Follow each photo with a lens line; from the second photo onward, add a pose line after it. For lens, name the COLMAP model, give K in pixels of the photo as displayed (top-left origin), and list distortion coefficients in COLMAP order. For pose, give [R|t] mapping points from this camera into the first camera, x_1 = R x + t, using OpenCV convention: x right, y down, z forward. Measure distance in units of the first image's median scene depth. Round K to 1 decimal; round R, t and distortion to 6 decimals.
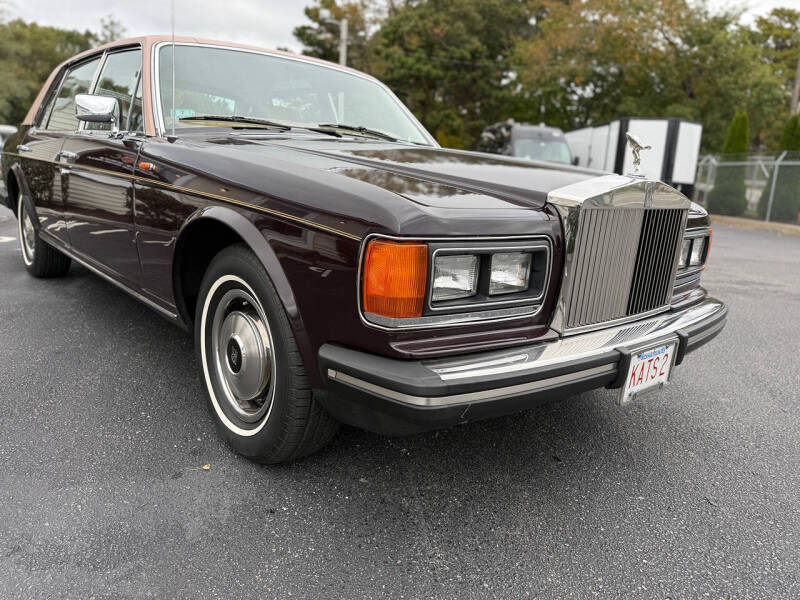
lens RADIAL K [[568.8, 0, 393.7], [0, 568.8, 302.3], [0, 0, 1]] dist [0.059259, -0.098323]
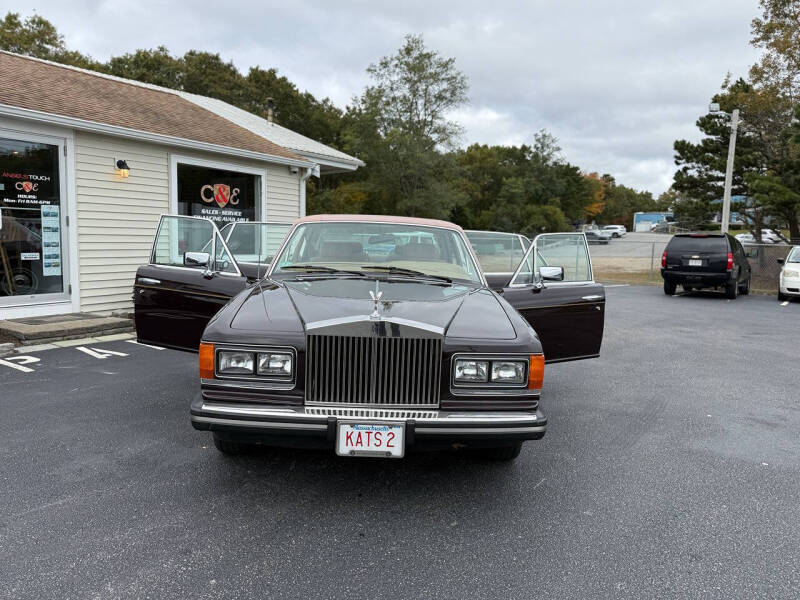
lens RADIAL K [[568.8, 0, 393.7], [0, 568.8, 302.3], [0, 0, 1]] dist [0.059259, -0.098323]
pose [[0.761581, 0.036221, -0.647057, 0.987602], [-0.133295, 0.985844, -0.101702, -0.065586], [0.634213, 0.163704, 0.755629, -0.126219]]
